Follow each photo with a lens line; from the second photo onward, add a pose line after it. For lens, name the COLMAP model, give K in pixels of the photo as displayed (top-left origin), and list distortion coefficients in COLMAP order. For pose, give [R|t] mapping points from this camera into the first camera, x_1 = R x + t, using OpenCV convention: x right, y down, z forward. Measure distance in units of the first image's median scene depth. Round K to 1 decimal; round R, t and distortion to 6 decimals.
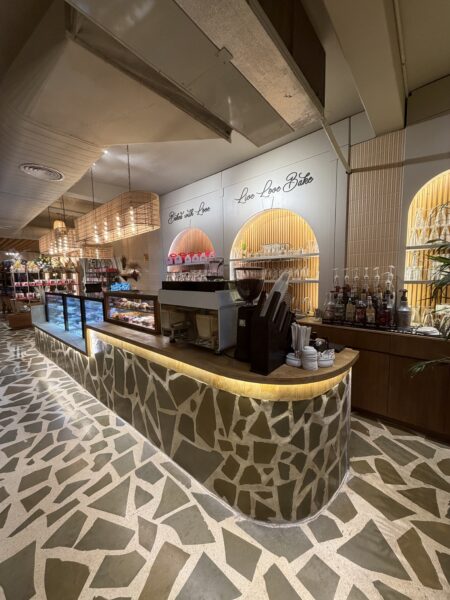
lens RADIAL K [[237.5, 0, 225.0], [0, 237.5, 300.0], [0, 0, 1]] dist [0.000005, 0.000058]
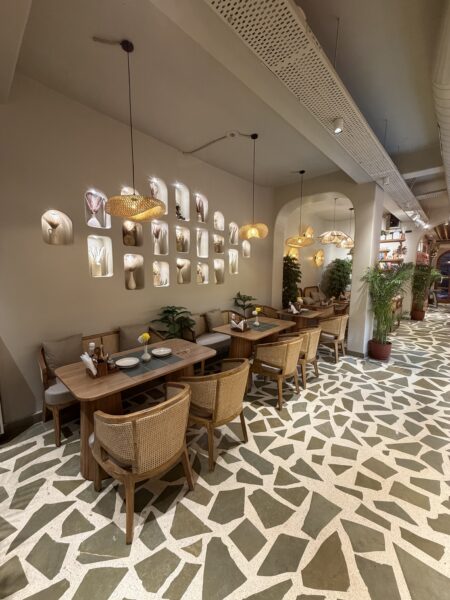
lens RADIAL K [[237.5, 0, 225.0], [0, 237.5, 300.0], [0, 0, 1]] dist [0.000005, 0.000058]
pose [[-0.035982, 0.141918, -0.989224, 0.134598], [-0.104977, 0.983852, 0.144966, -0.042745], [0.993823, 0.109062, -0.020503, 0.266383]]
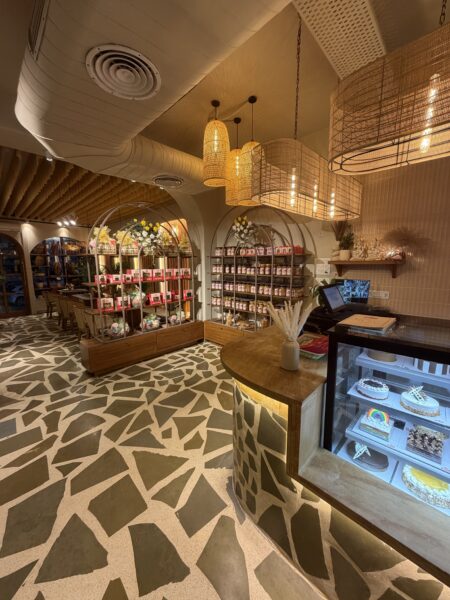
lens RADIAL K [[237.5, 0, 225.0], [0, 237.5, 300.0], [0, 0, 1]] dist [0.000005, 0.000058]
pose [[0.998867, 0.016553, -0.044608, -2.423515], [-0.014445, 0.998783, 0.047158, -0.202254], [0.045335, -0.046461, 0.997891, 2.147278]]
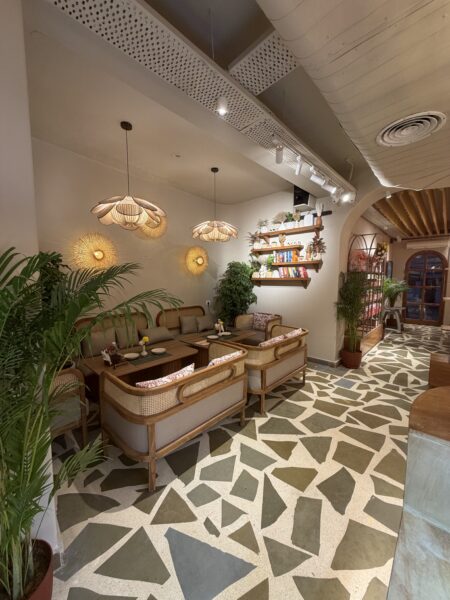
lens RADIAL K [[237.5, 0, 225.0], [0, 237.5, 300.0], [0, 0, 1]] dist [0.000005, 0.000058]
pose [[-0.026188, 0.104818, -0.994147, -1.707371], [-0.098979, 0.989329, 0.106917, -0.238619], [0.994745, 0.101200, -0.015534, 2.283465]]
